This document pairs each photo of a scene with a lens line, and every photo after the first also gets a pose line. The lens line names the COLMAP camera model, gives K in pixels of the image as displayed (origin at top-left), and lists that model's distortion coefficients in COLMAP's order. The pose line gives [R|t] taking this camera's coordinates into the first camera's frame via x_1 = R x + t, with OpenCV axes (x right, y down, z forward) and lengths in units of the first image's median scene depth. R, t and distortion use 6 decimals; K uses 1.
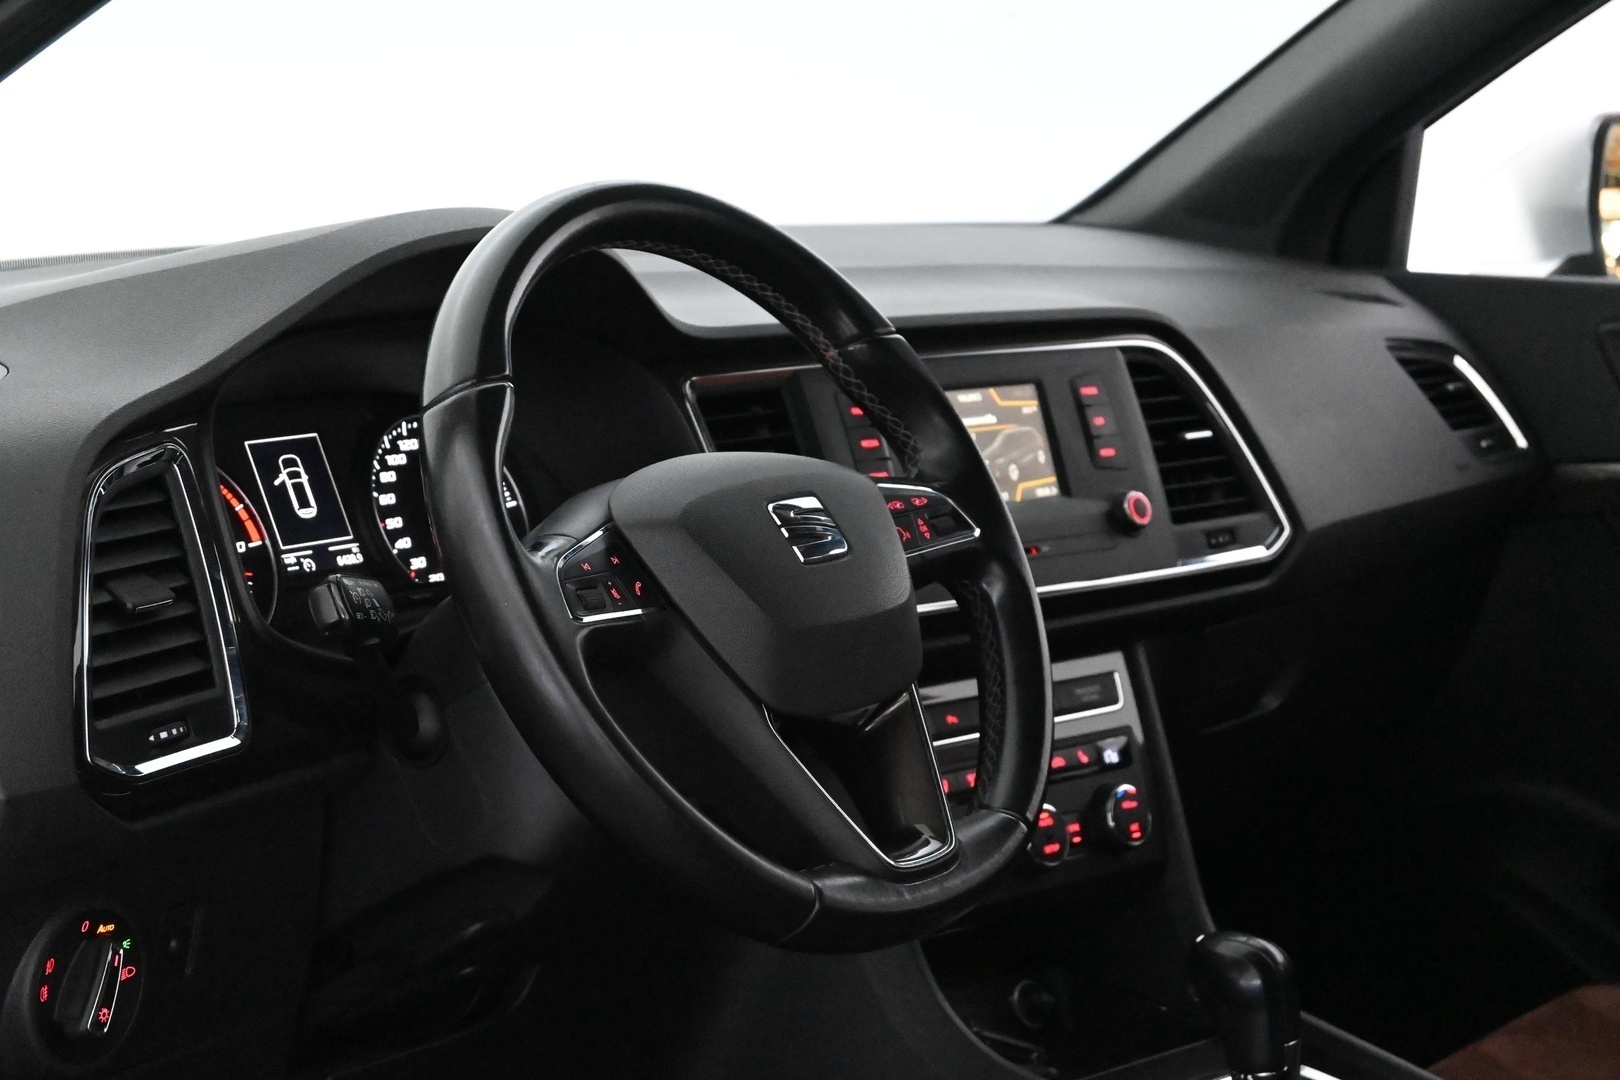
lens RADIAL K [[3256.4, 0, 809.9], [0, 3256.4, 540.2], [0, 0, 1]] dist [0.021249, 0.000000]
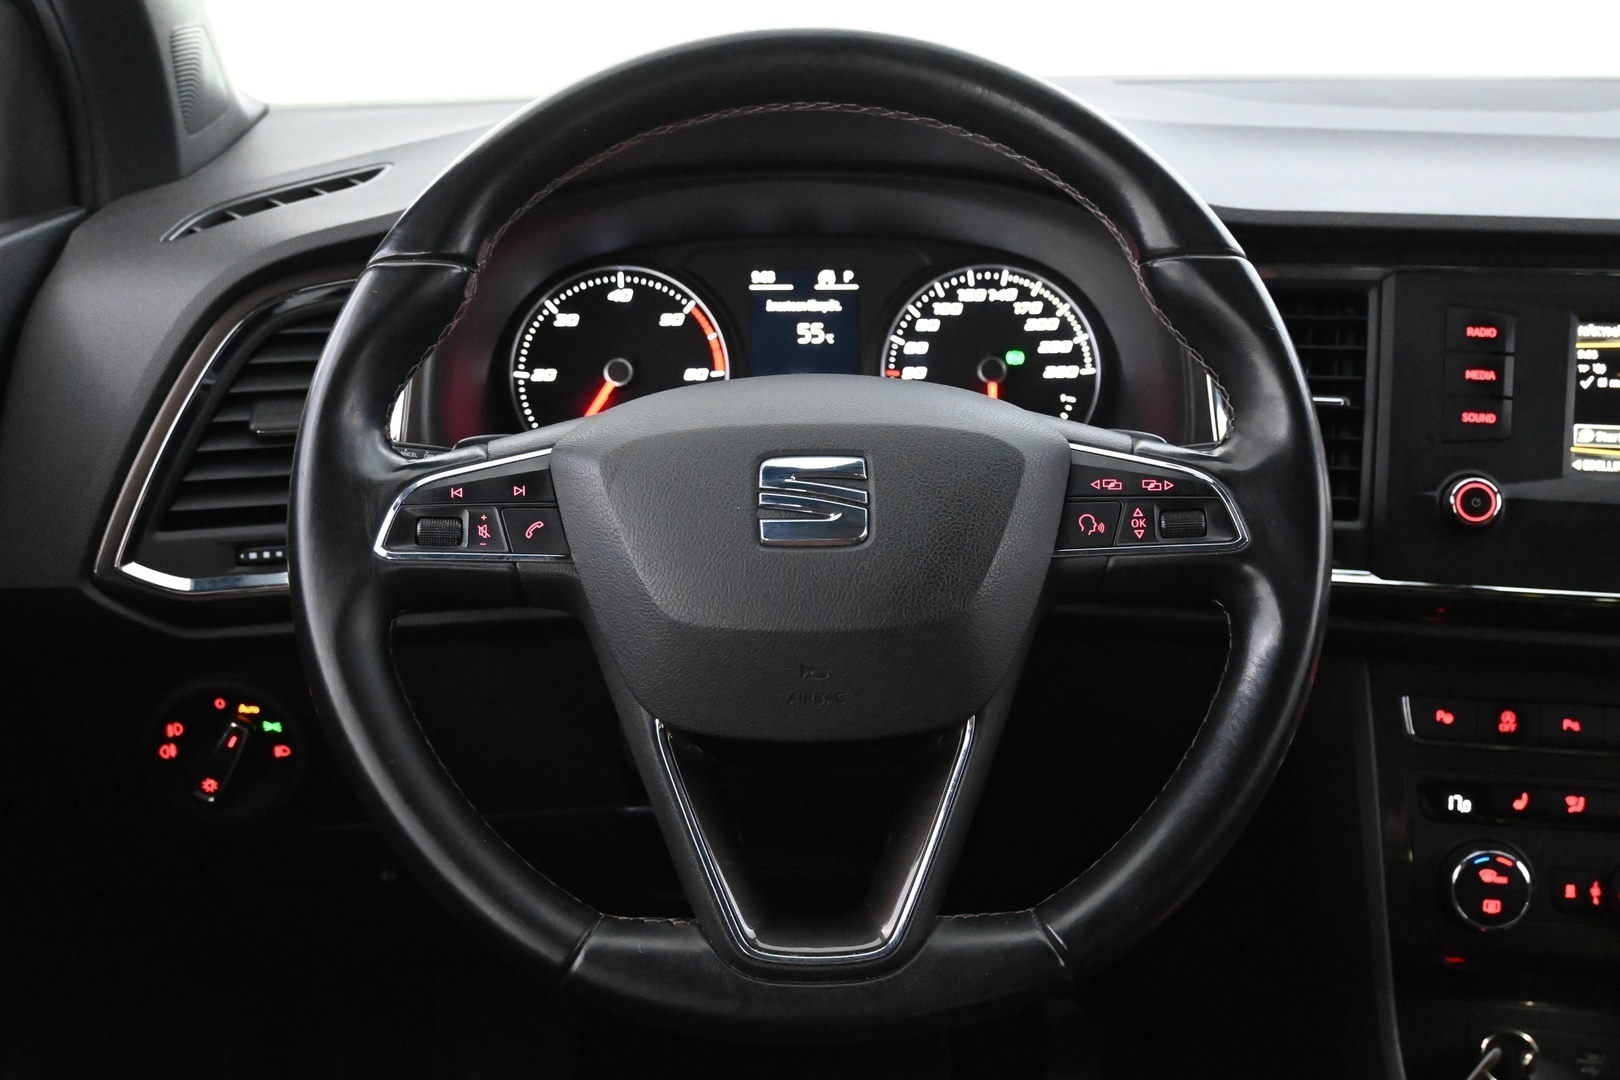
lens RADIAL K [[1754.8, 0, 800.2], [0, 1754.8, 534.6], [0, 0, 1]] dist [-0.015249, 0.000000]
pose [[0.608178, 0.249277, -0.753645, 0.249635], [-0.109468, 0.966680, 0.231402, -0.072564], [0.786217, -0.058234, 0.615201, 0.599461]]
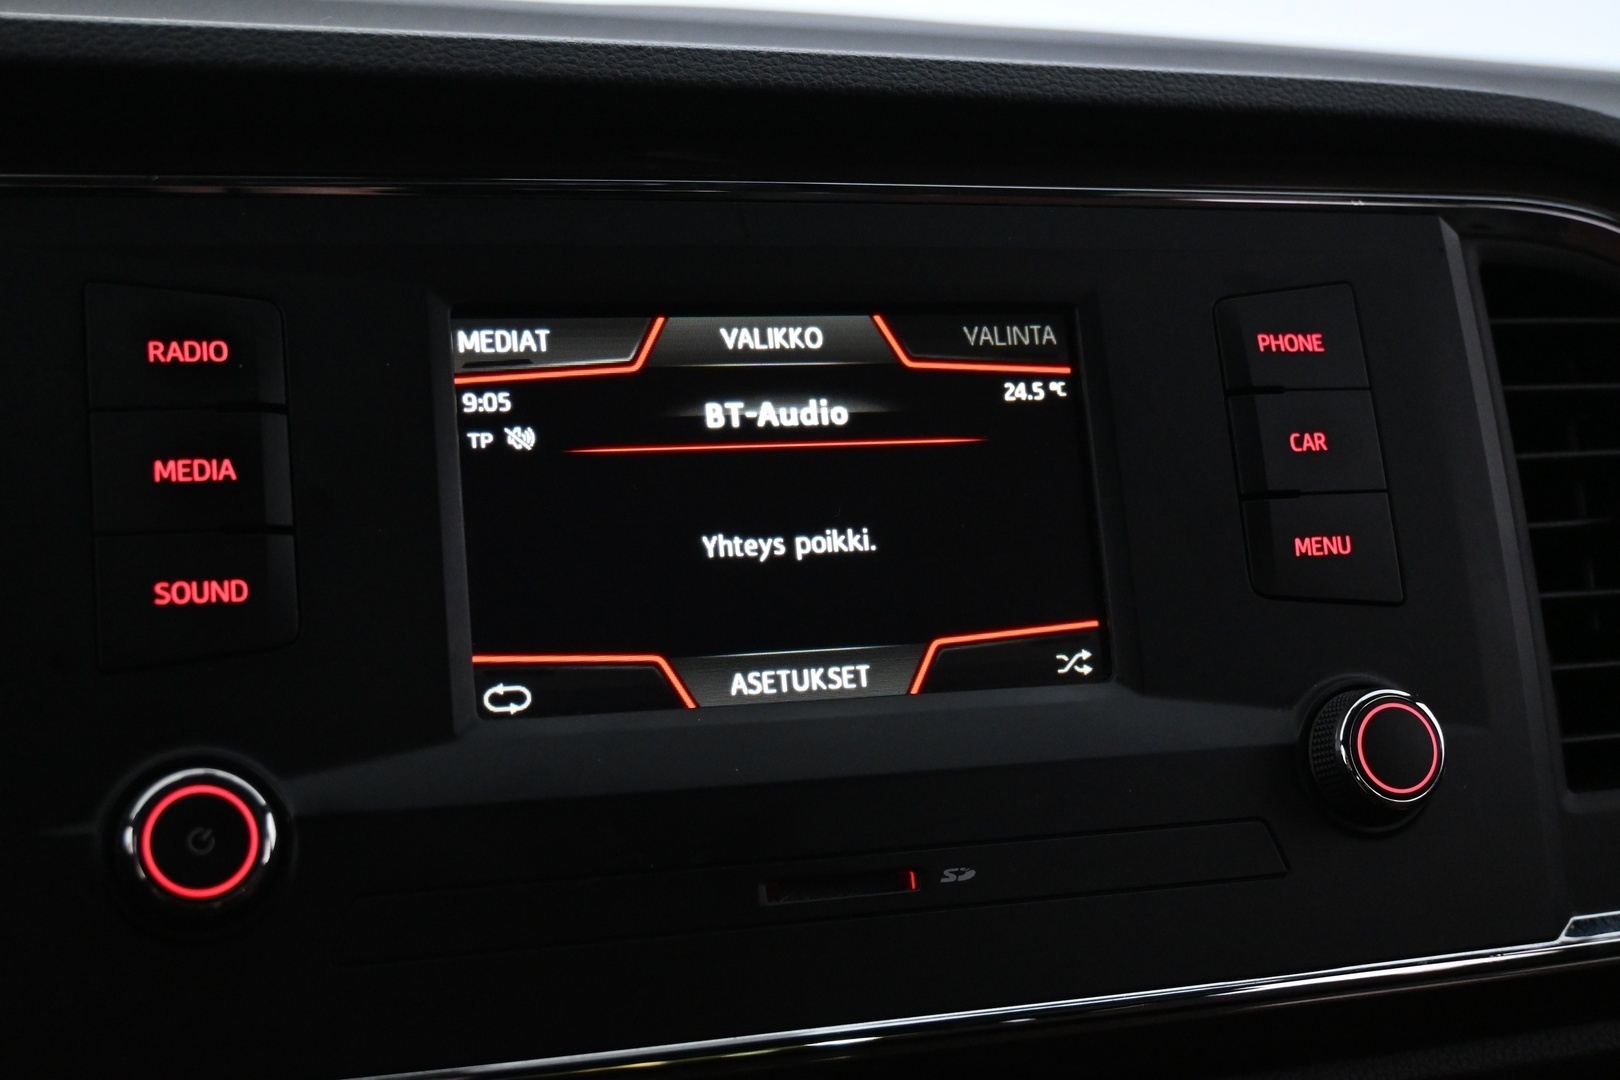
lens RADIAL K [[2174.7, 0, 805.6], [0, 2174.7, 535.6], [0, 0, 1]] dist [0.013882, 0.000000]
pose [[0.900788, 0.082707, -0.426309, 0.144287], [-0.072236, 0.996557, 0.040705, -0.035111], [0.428208, -0.005871, 0.903661, 0.851462]]
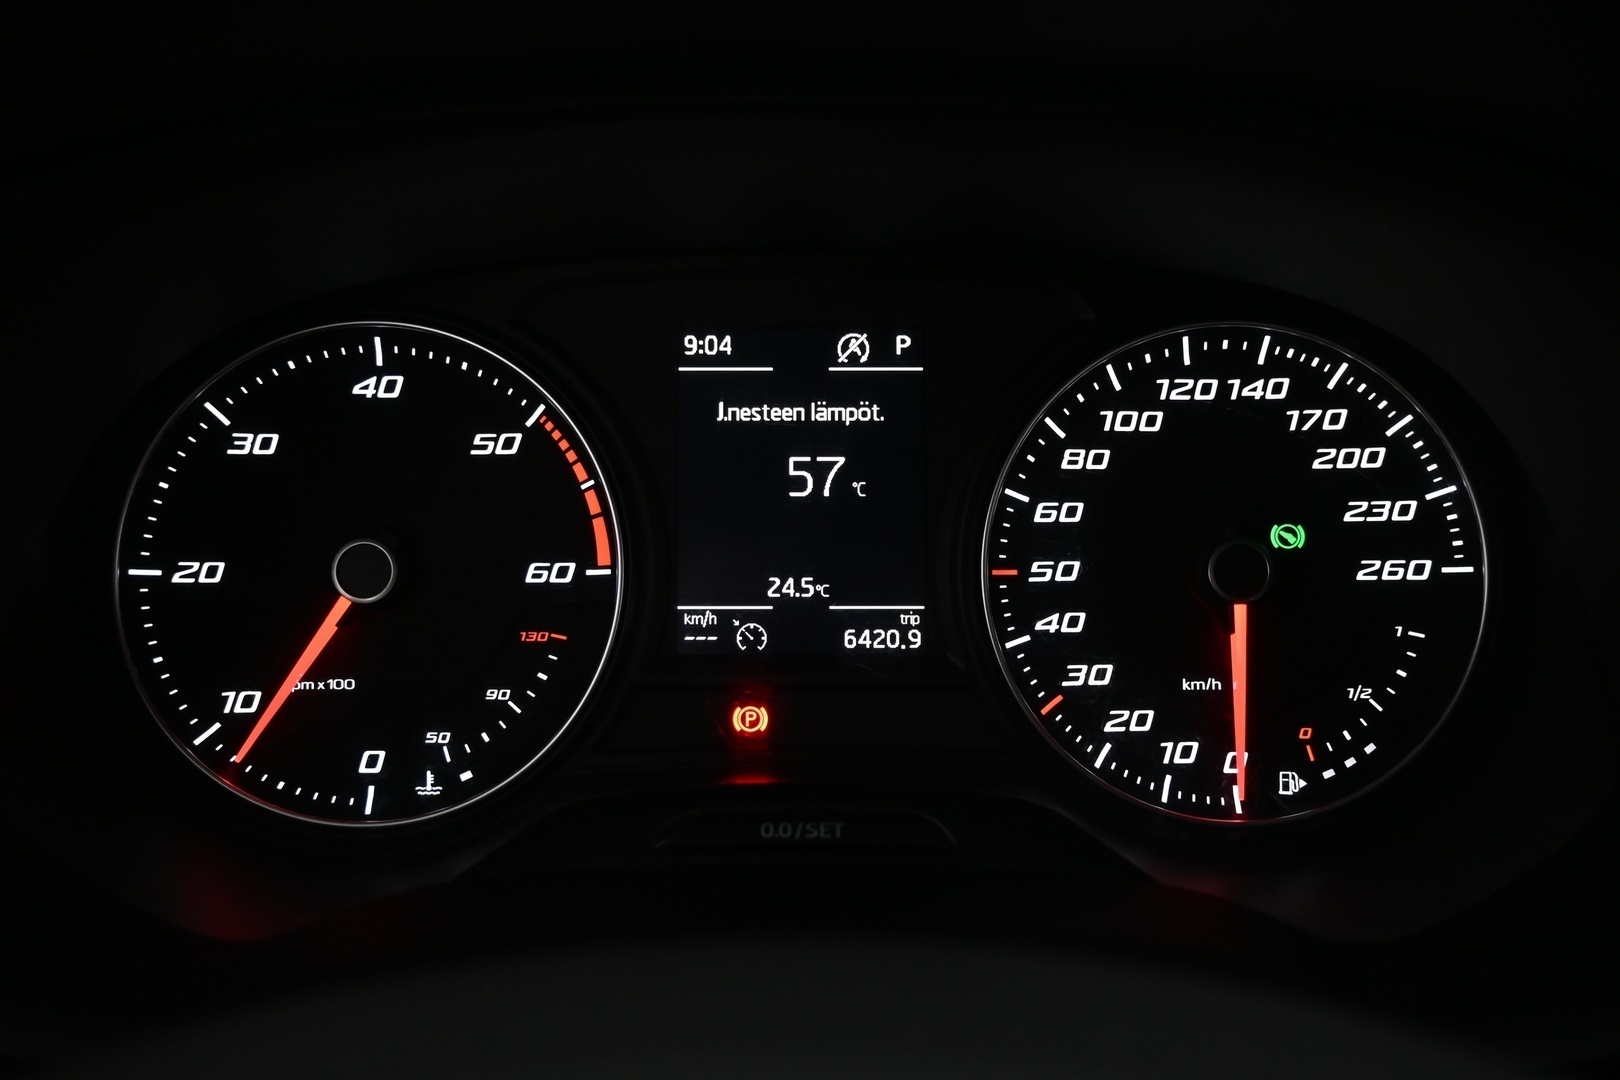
lens RADIAL K [[1581.6, 0, 812.2], [0, 1581.6, 540.4], [0, 0, 1]] dist [-0.000133, 0.000000]
pose [[0.595413, 0.272768, -0.755699, 0.008979], [-0.111981, 0.959597, 0.258136, -0.055485], [0.795577, -0.069073, 0.601902, 0.795038]]
